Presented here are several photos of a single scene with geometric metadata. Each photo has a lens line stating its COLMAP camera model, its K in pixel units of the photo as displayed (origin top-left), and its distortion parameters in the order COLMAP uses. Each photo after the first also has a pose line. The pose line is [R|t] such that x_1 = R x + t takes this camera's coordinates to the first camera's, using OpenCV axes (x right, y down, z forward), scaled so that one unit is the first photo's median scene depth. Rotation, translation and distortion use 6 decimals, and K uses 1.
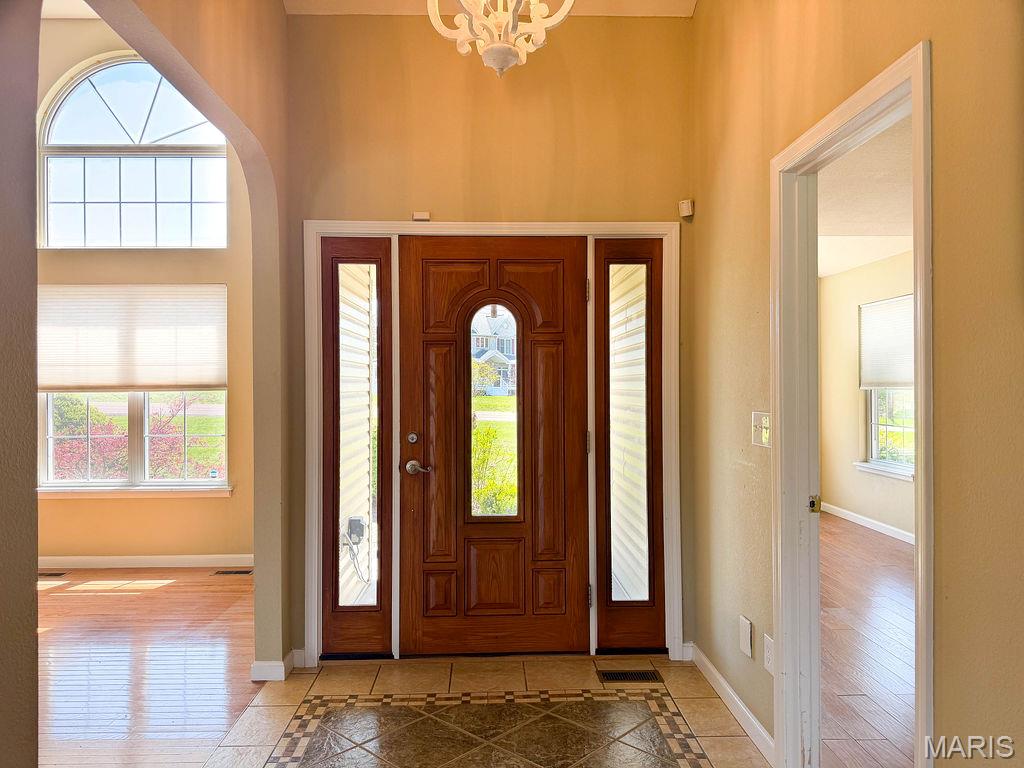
lens RADIAL K [[720.8, 0, 512.0], [0, 720.8, 384.0], [0, 0, 1]] dist [0.135115, -0.224289]
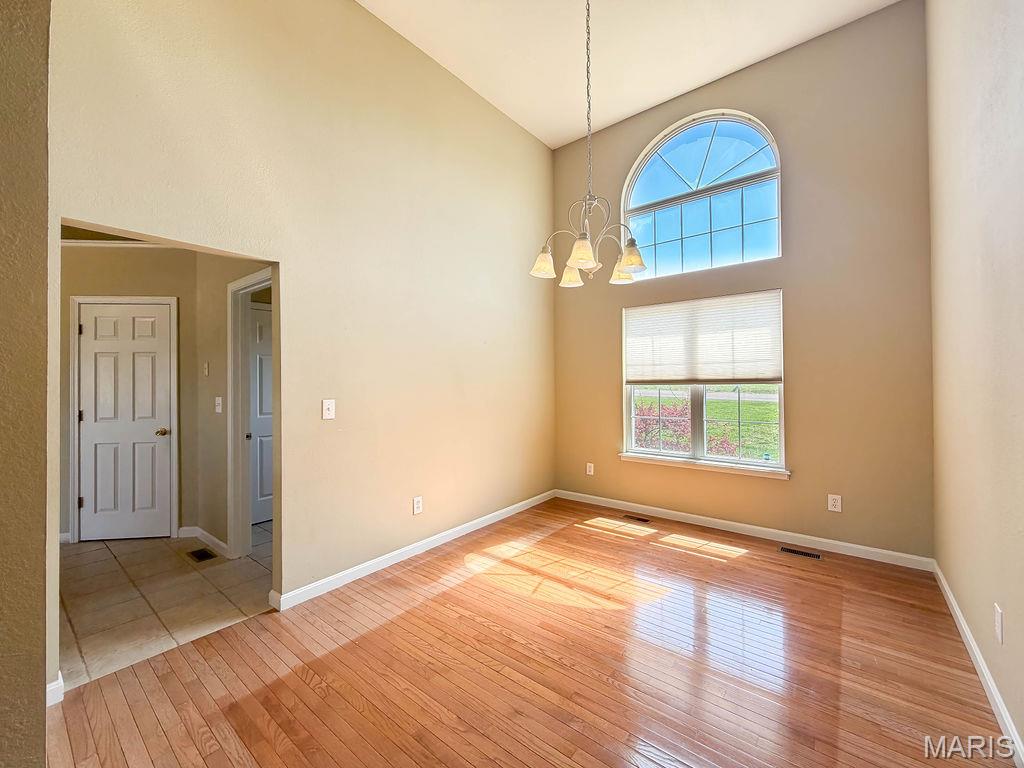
lens RADIAL K [[409.5, 0, 512.0], [0, 409.5, 384.0], [0, 0, 1]] dist [0.000965, 0.000009]
pose [[0.760477, 0.005630, -0.649340, -0.299719], [0.002754, 0.999925, 0.011894, 0.000266], [0.649359, -0.010834, 0.760405, 0.260554]]
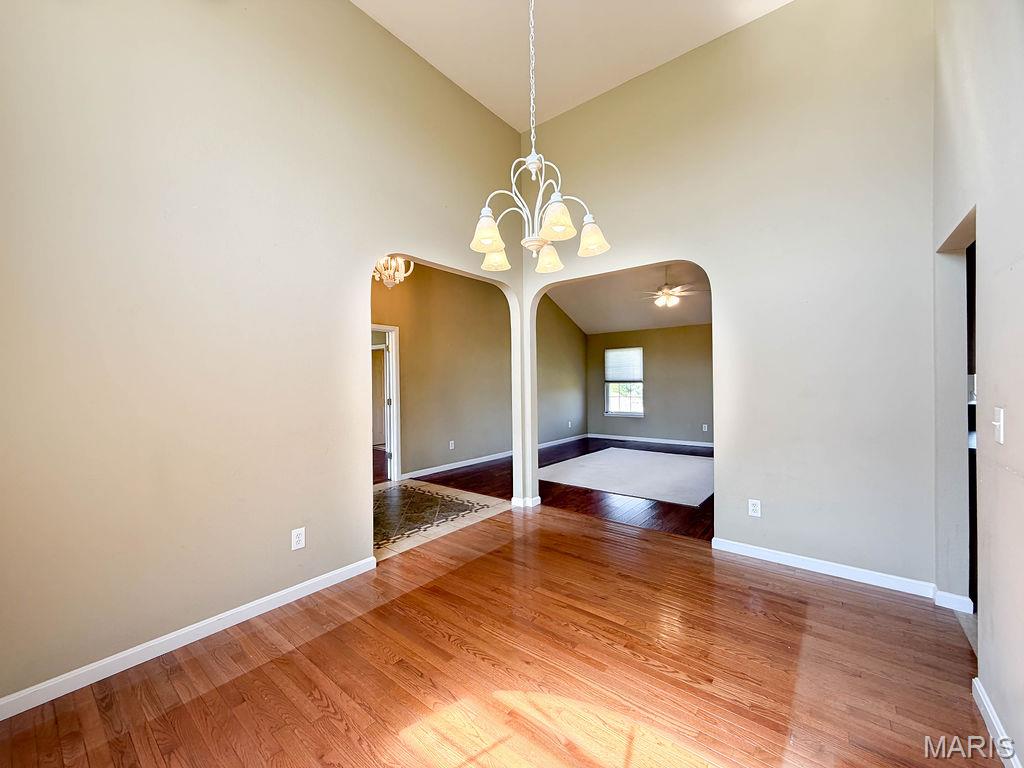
lens RADIAL K [[409.5, 0, 512.0], [0, 409.5, 384.0], [0, 0, 1]] dist [0.000965, 0.000009]
pose [[-0.766554, 0.017467, 0.641942, -0.719925], [0.021196, 0.999774, -0.001893, 0.003665], [-0.641829, 0.012155, -0.766751, 0.917574]]
